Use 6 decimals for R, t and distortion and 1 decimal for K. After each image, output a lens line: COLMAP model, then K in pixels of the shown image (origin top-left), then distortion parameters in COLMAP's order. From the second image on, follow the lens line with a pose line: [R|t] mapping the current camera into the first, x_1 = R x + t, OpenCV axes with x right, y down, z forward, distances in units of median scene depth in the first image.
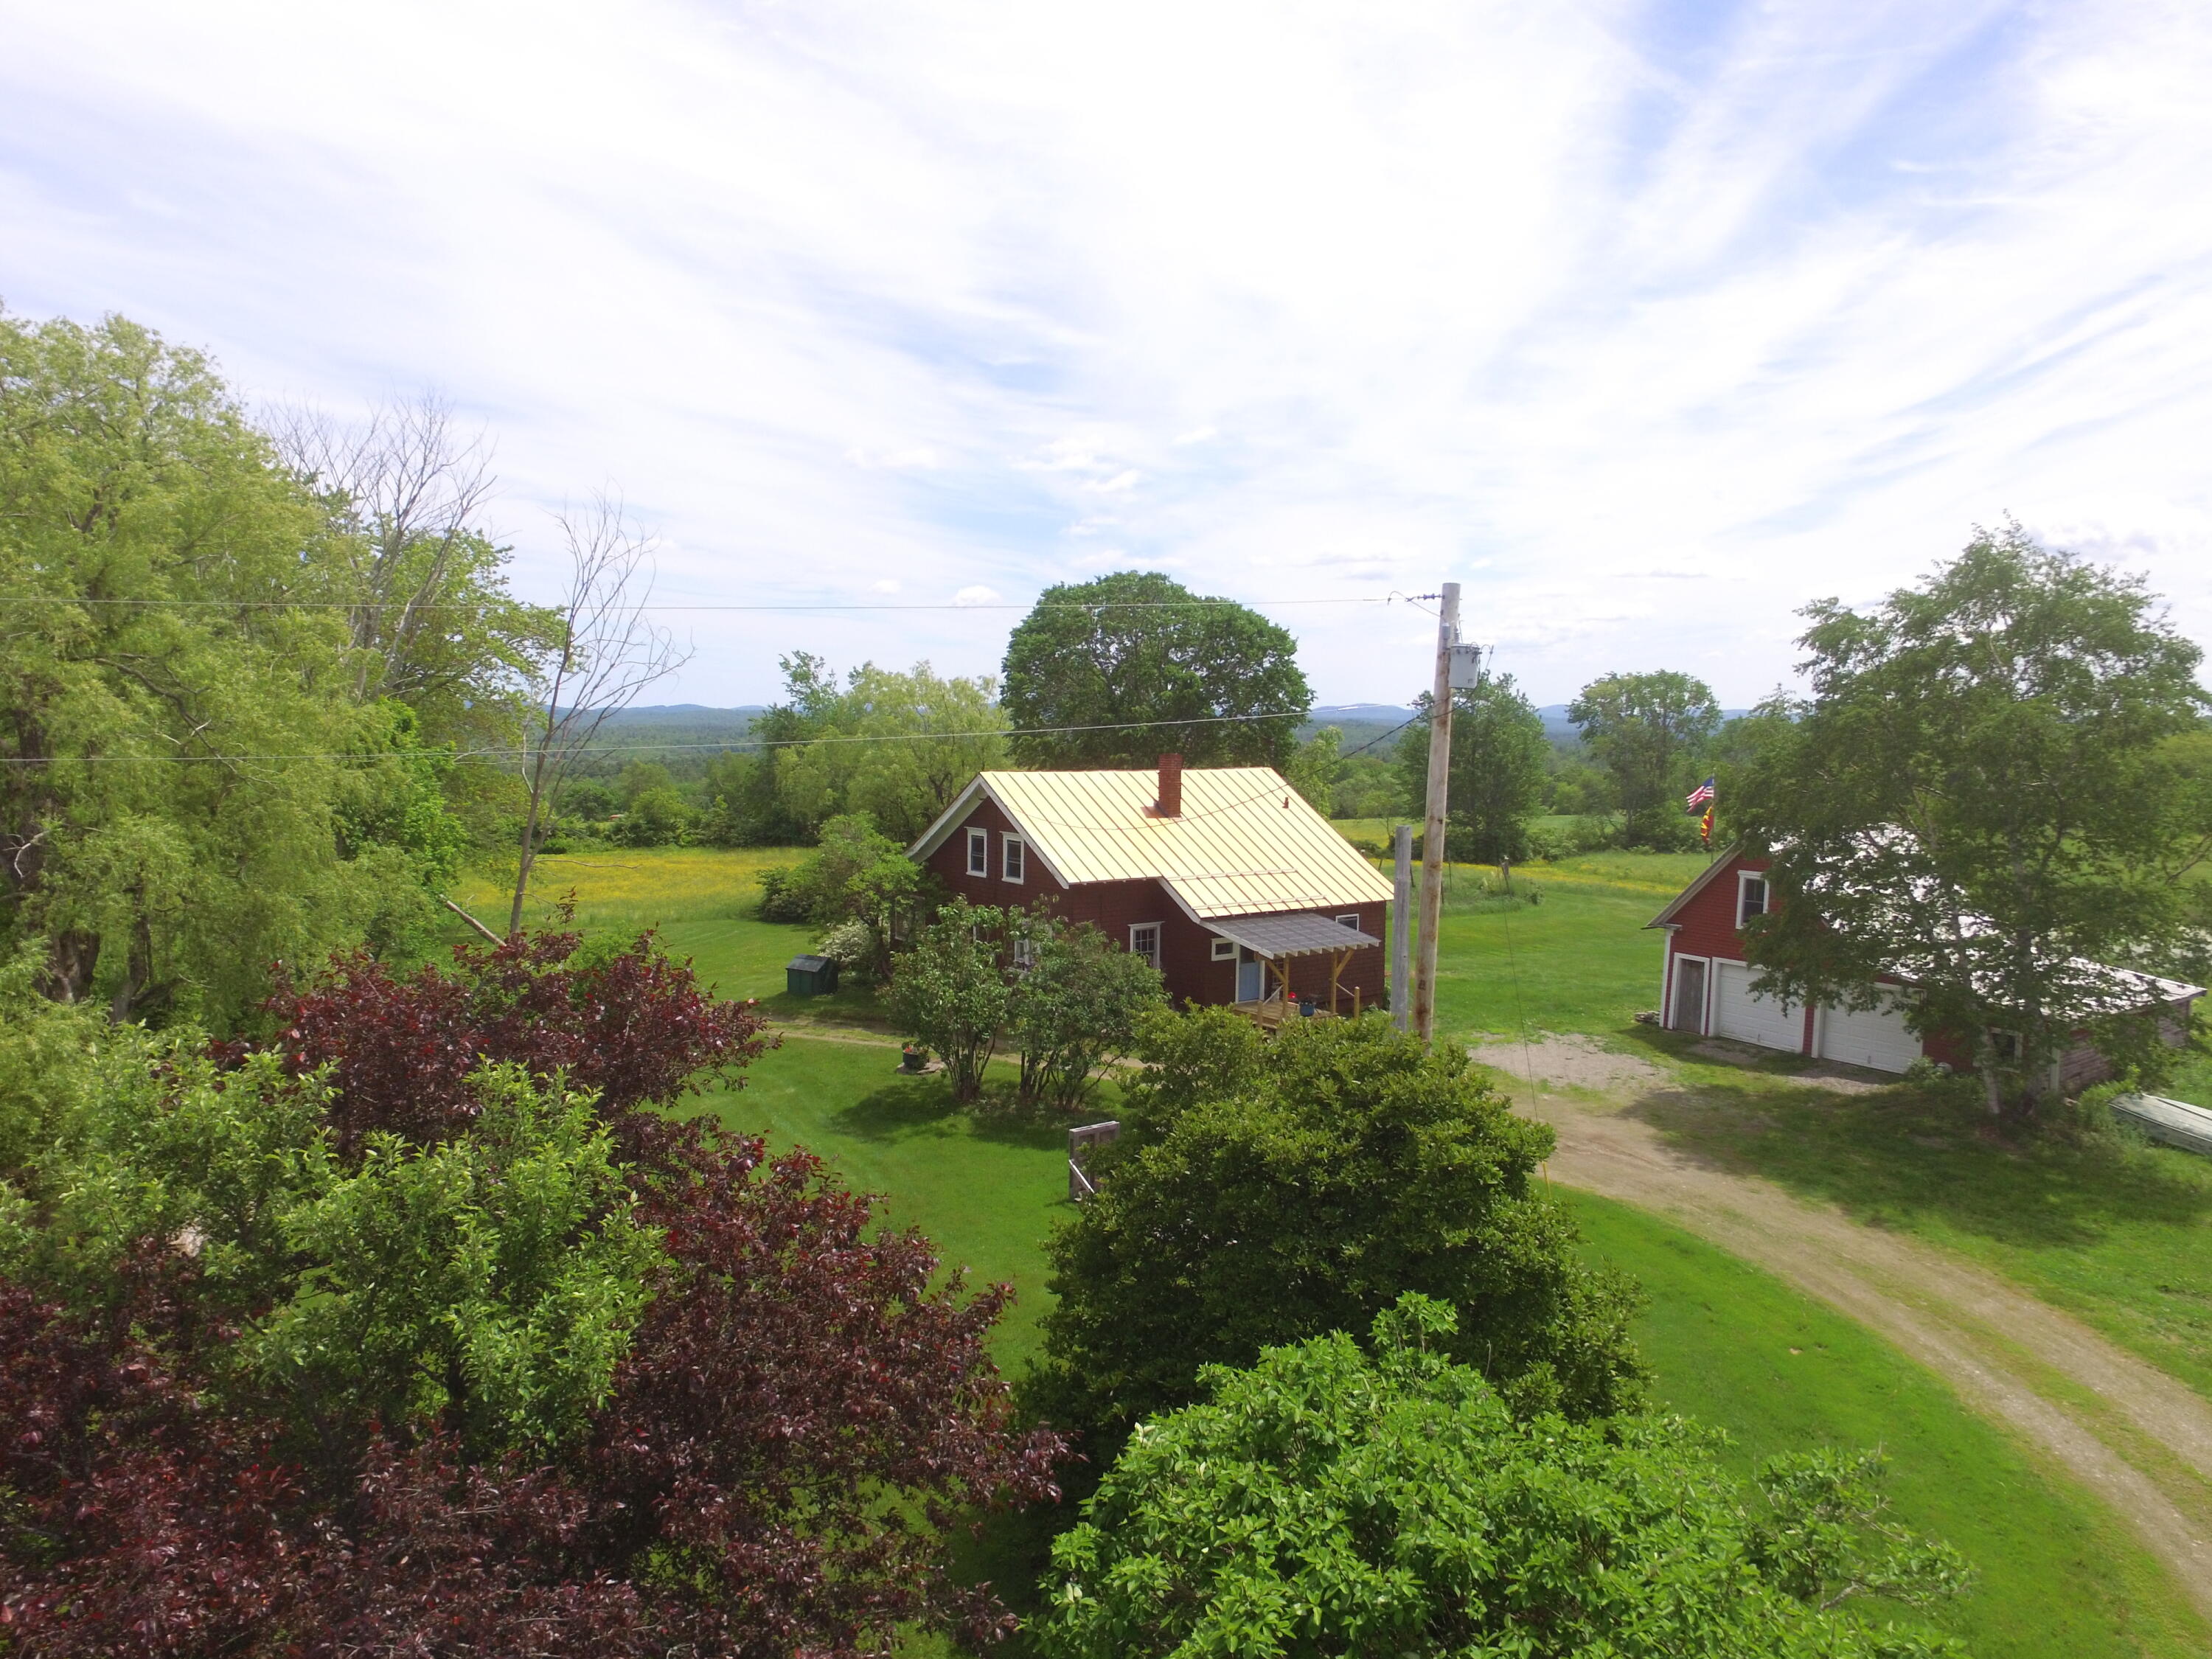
lens RADIAL K [[1473.7, 0, 1123.4], [0, 1473.7, 818.6], [0, 0, 1]] dist [0.002537, -0.004044]
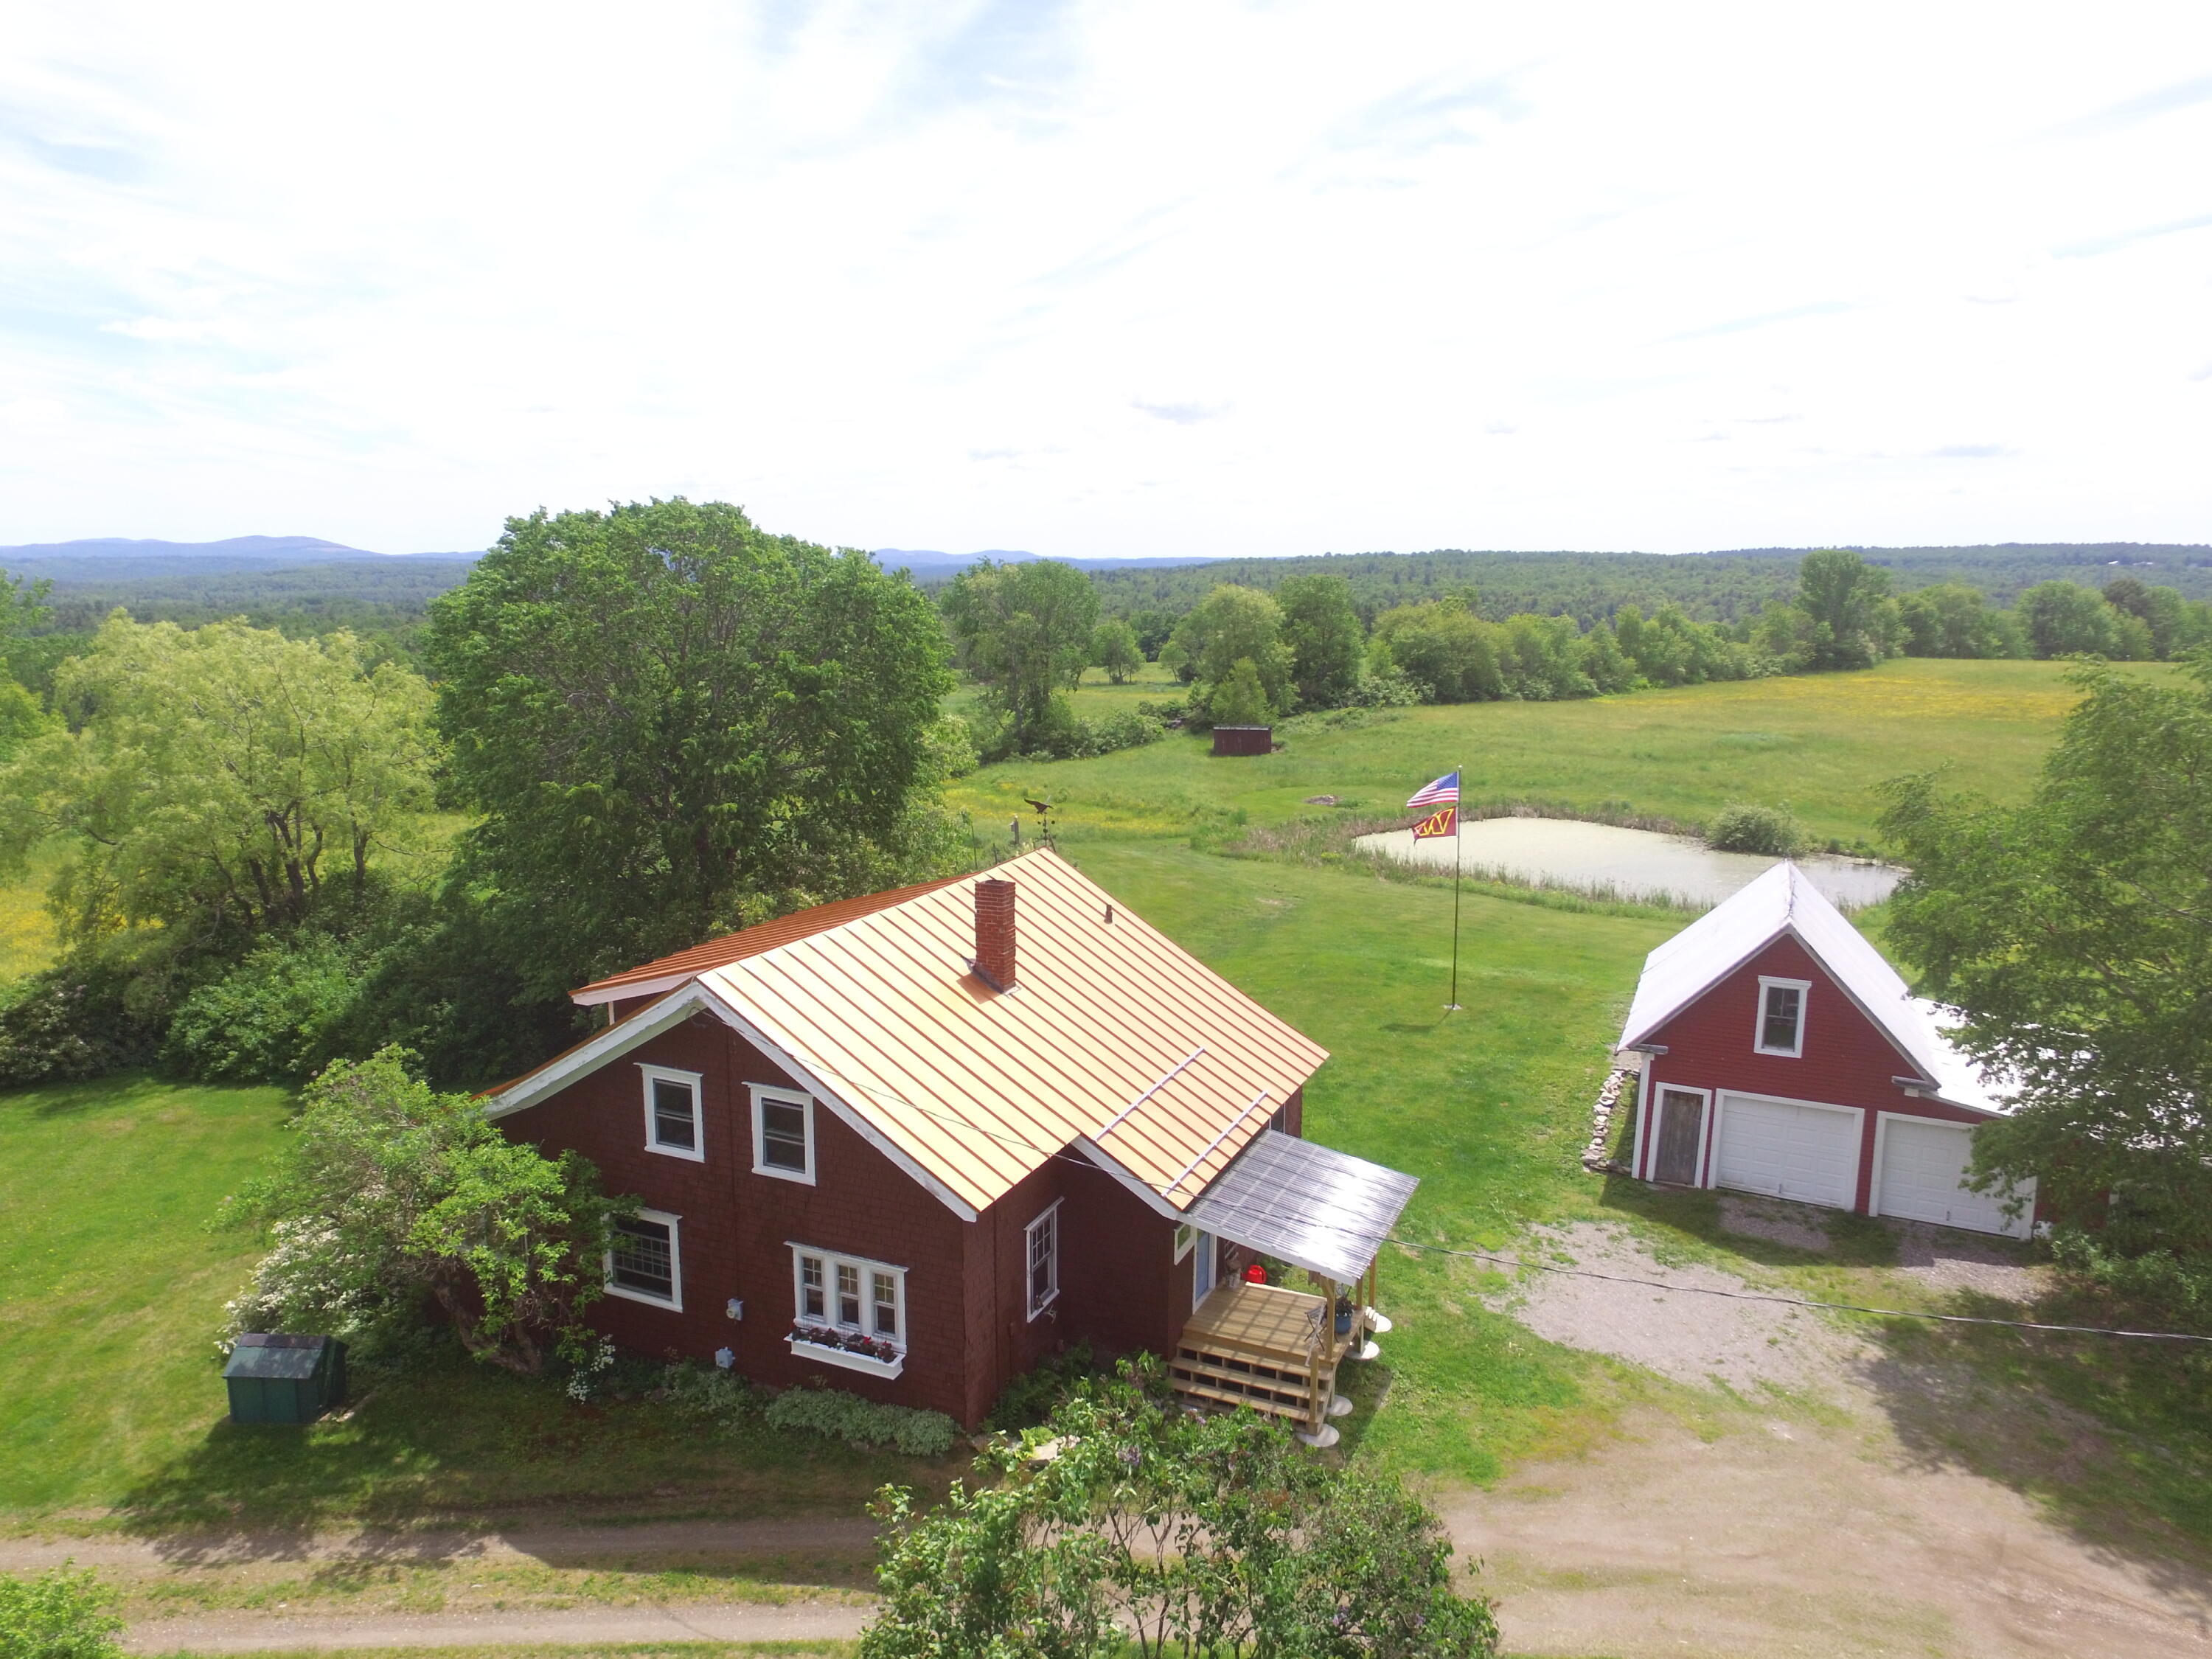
lens RADIAL K [[1473.7, 0, 1123.4], [0, 1473.7, 818.6], [0, 0, 1]] dist [0.002537, -0.004044]
pose [[0.863225, -0.091003, 0.496549, -0.208875], [0.037983, 0.992538, 0.115872, -0.132741], [-0.503388, -0.081163, 0.860240, 0.477343]]
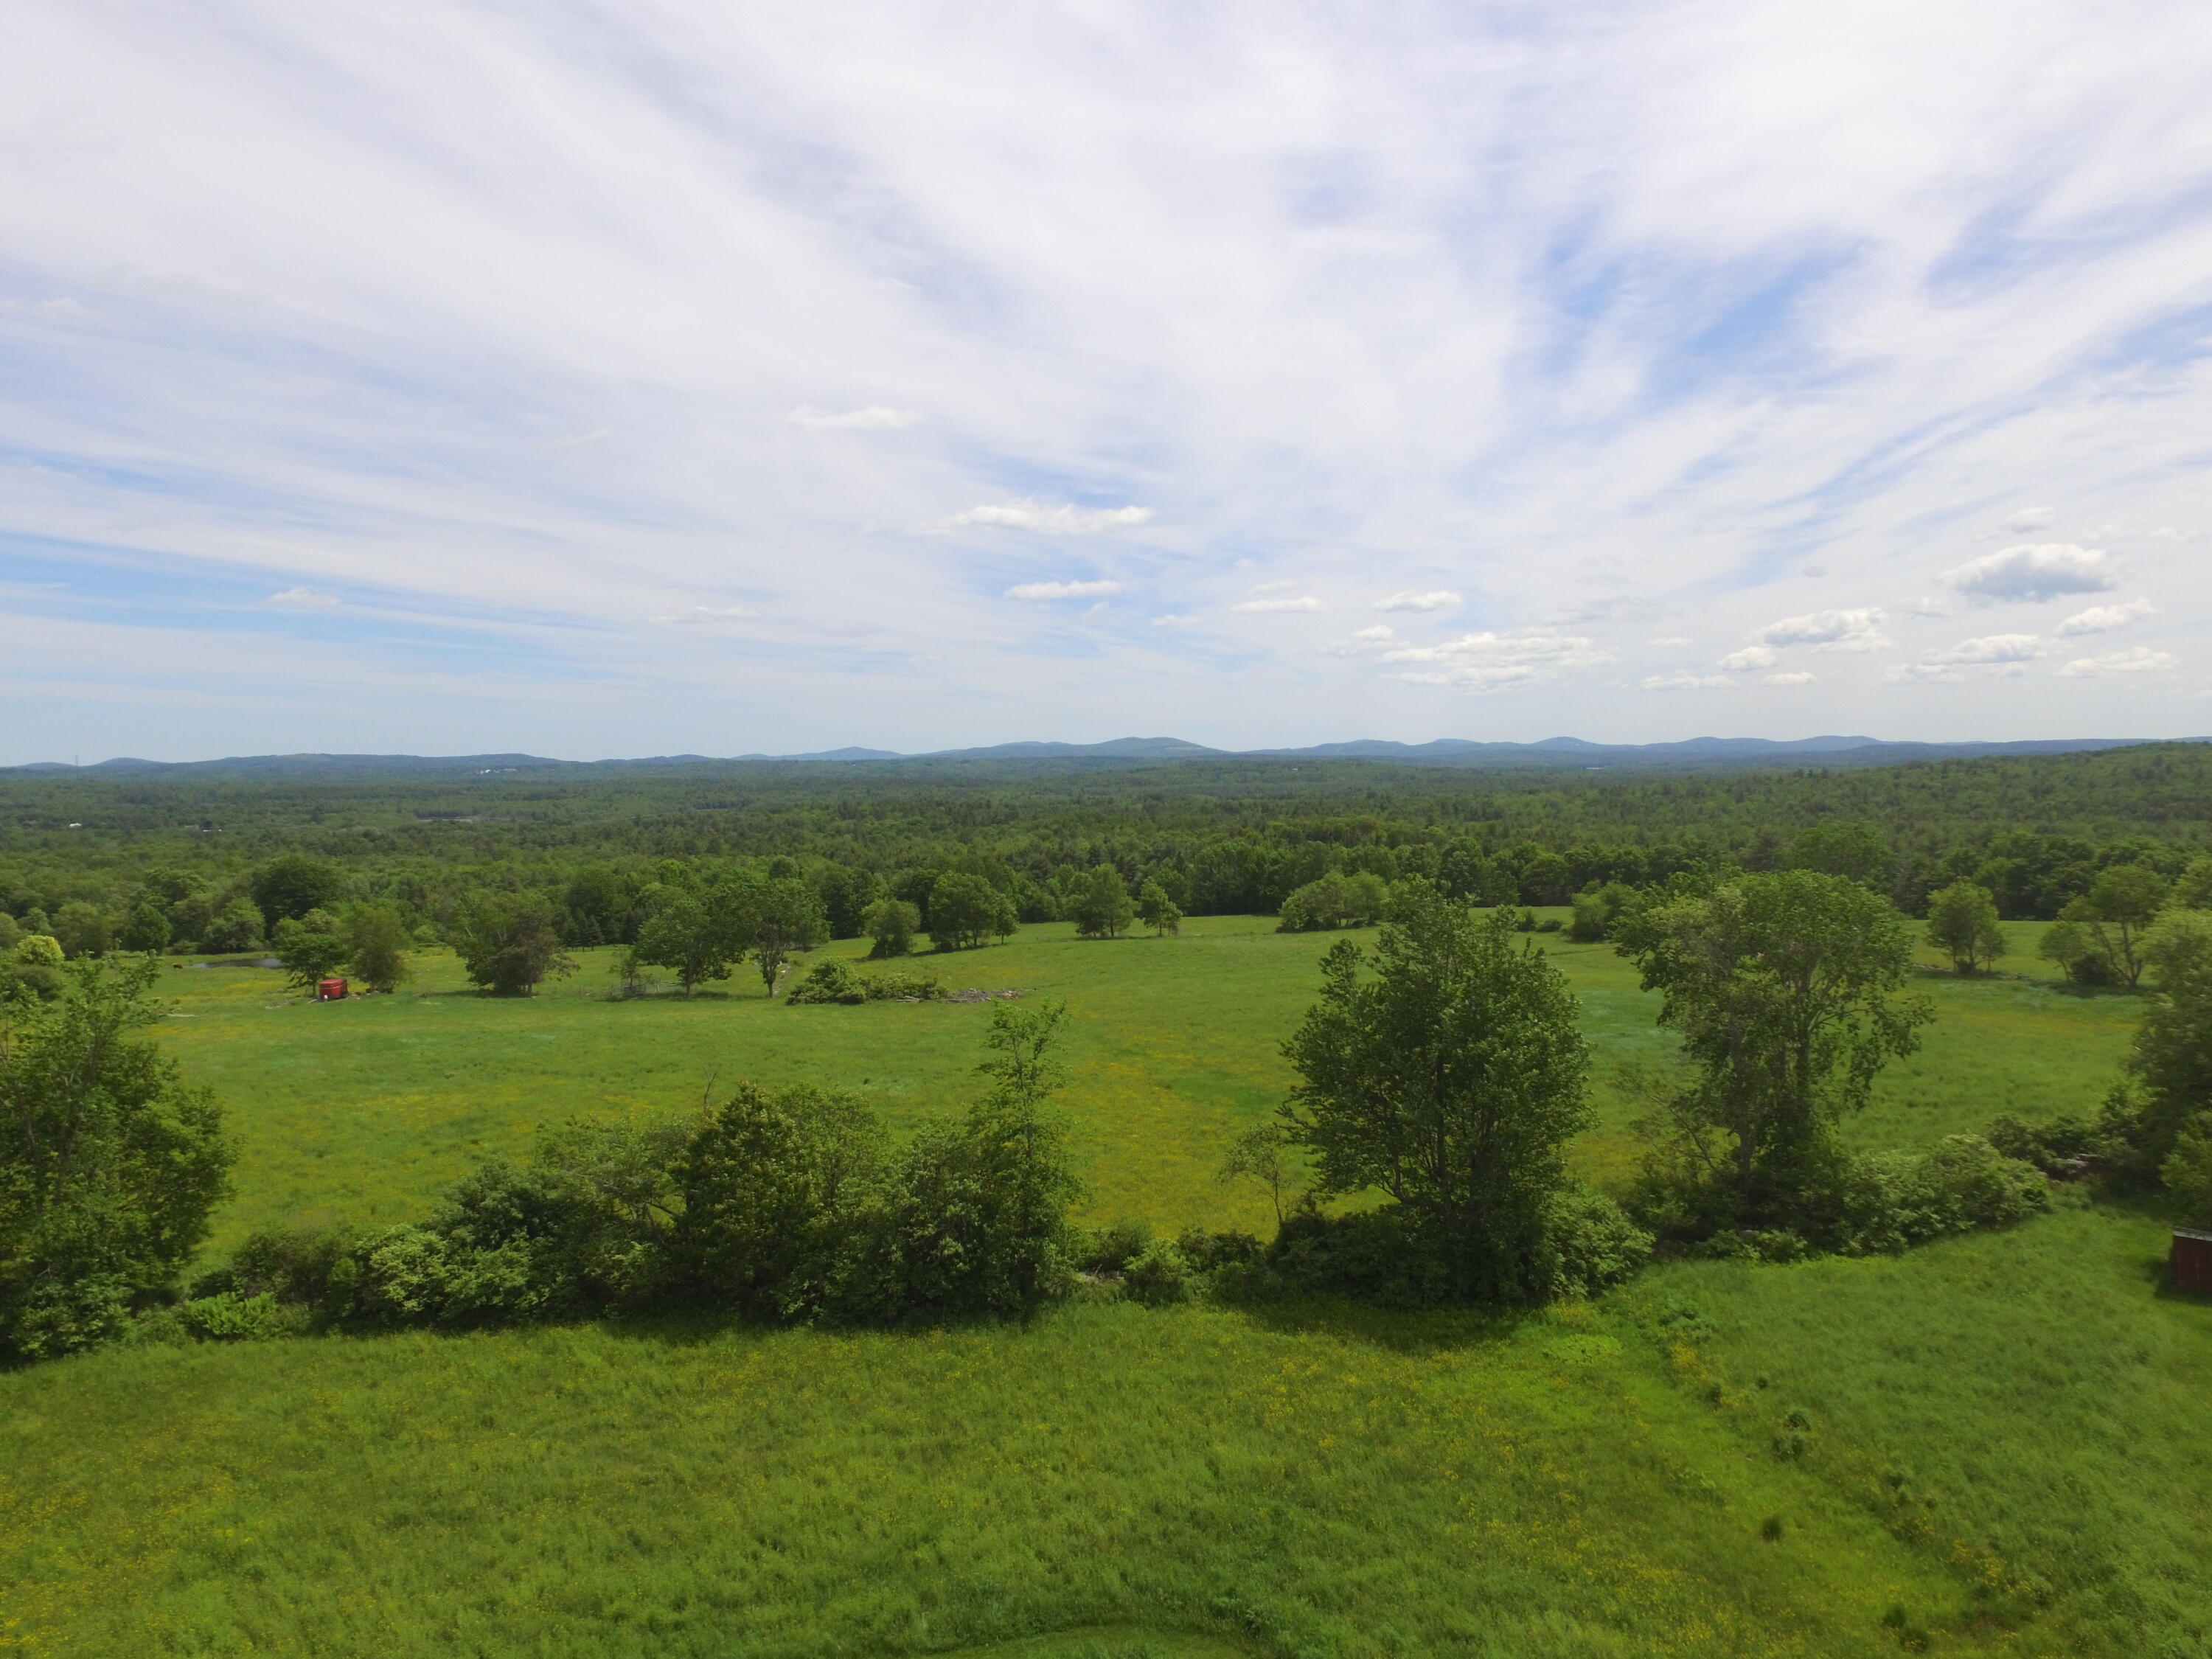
lens RADIAL K [[1477.3, 0, 1125.0], [0, 1477.3, 826.4], [0, 0, 1]] dist [-0.003178, 0.000449]
pose [[0.999771, -0.021354, -0.001148, 0.386833], [0.021323, 0.999517, -0.022628, -0.326020], [0.001631, 0.022598, 0.999743, 1.438758]]
